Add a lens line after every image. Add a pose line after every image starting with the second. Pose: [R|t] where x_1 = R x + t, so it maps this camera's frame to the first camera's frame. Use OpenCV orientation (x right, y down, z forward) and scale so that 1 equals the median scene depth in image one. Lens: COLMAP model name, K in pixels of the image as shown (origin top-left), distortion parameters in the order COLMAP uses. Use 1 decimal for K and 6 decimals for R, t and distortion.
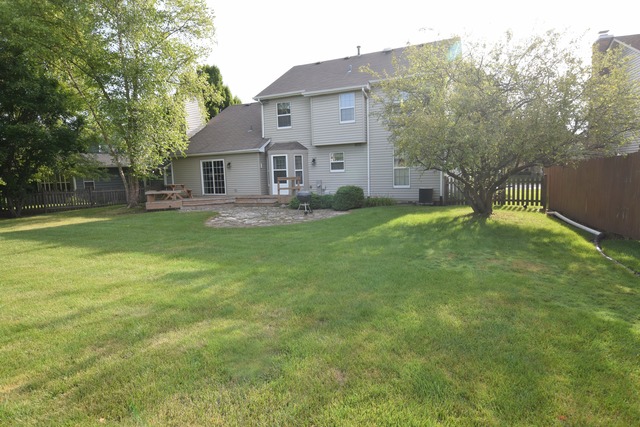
lens RADIAL K [[384.6, 0, 318.8], [0, 384.6, 209.9], [0, 0, 1]] dist [-0.006472, 0.000591]
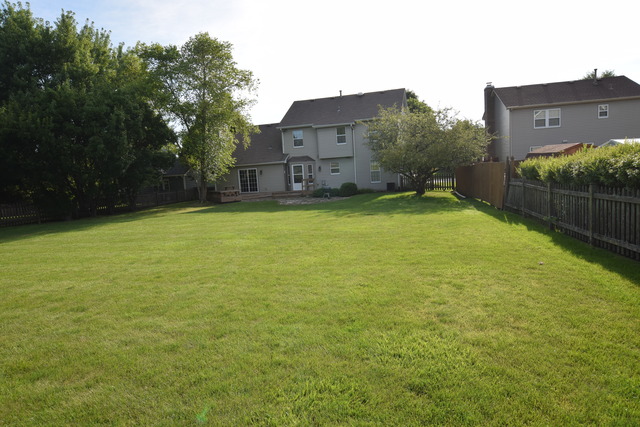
lens RADIAL K [[402.9, 0, 320.6], [0, 402.9, 217.2], [0, 0, 1]] dist [0.006376, 0.000055]
pose [[0.989466, -0.047995, 0.136580, -0.245360], [0.045909, 0.998776, 0.018381, 0.044756], [-0.137295, -0.011917, 0.990458, -0.648947]]
